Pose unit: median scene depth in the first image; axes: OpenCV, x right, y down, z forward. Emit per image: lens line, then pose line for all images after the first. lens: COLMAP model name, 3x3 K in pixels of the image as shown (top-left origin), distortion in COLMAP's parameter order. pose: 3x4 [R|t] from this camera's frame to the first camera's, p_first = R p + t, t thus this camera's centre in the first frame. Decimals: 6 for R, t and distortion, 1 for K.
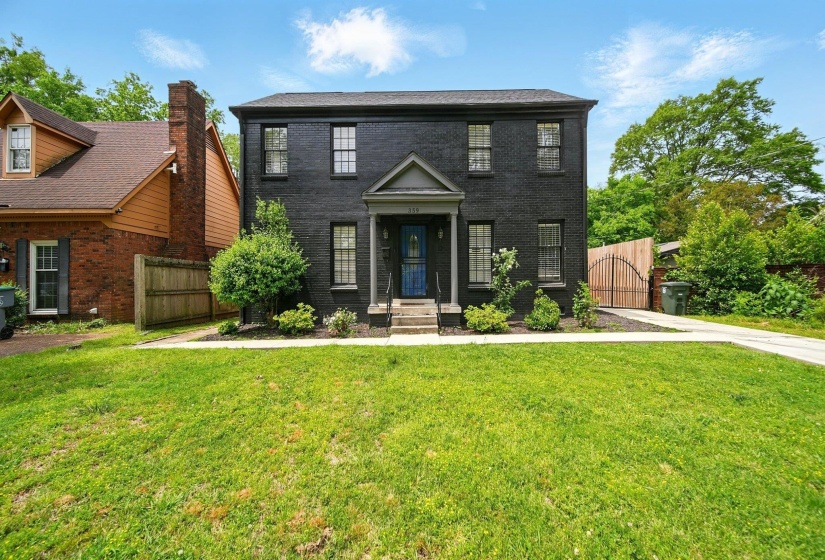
lens RADIAL K [[294.2, 0, 417.9], [0, 294.2, 278.3], [0, 0, 1]] dist [-0.000308, -0.001174]
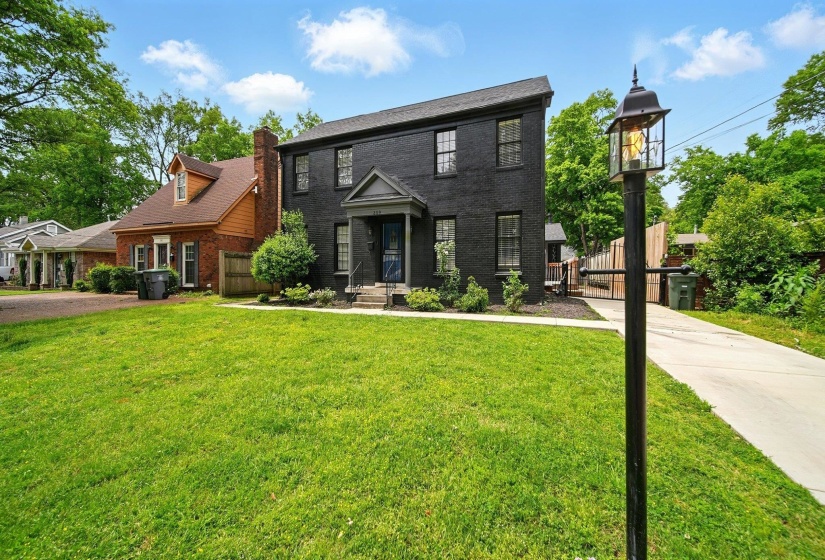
lens RADIAL K [[294.2, 0, 412.4], [0, 294.2, 273.4], [0, 0, 1]] dist [-0.000308, -0.001174]
pose [[0.937180, 0.013287, -0.348594, 0.495019], [-0.006401, 0.999761, 0.020899, 0.003725], [0.348788, -0.017355, 0.937041, -0.120922]]
